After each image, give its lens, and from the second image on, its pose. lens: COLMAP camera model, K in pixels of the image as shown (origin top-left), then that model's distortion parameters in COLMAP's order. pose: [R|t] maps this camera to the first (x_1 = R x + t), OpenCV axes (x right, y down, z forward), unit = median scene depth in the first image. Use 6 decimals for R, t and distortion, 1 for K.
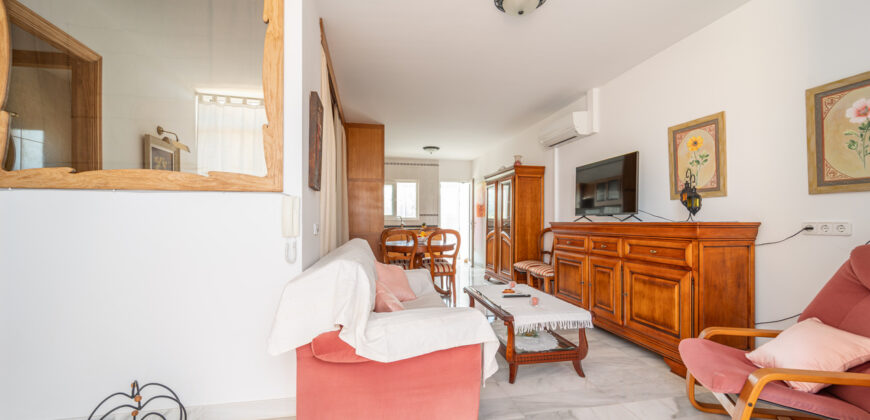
lens RADIAL K [[347.9, 0, 436.4], [0, 347.9, 225.0], [0, 0, 1]] dist [-0.004021, 0.000755]
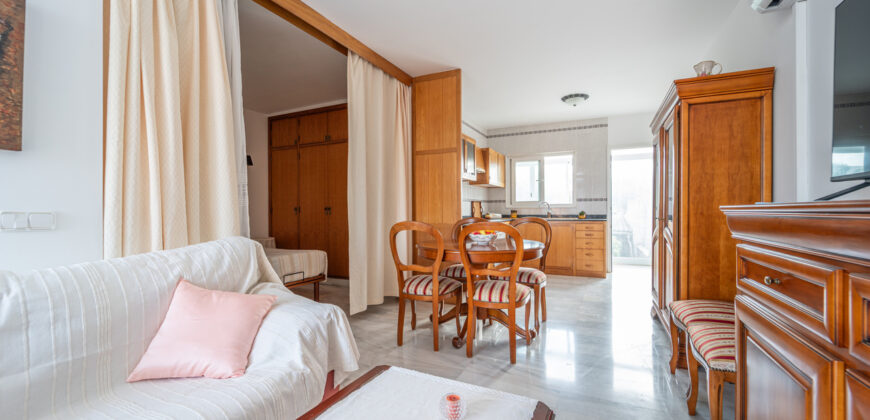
lens RADIAL K [[347.9, 0, 435.8], [0, 347.9, 213.5], [0, 0, 1]] dist [-0.004021, 0.000755]
pose [[0.802107, 0.001786, -0.597178, 0.415444], [-0.002650, 0.999996, -0.000569, -0.000753], [0.597175, 0.002039, 0.802108, 0.782933]]
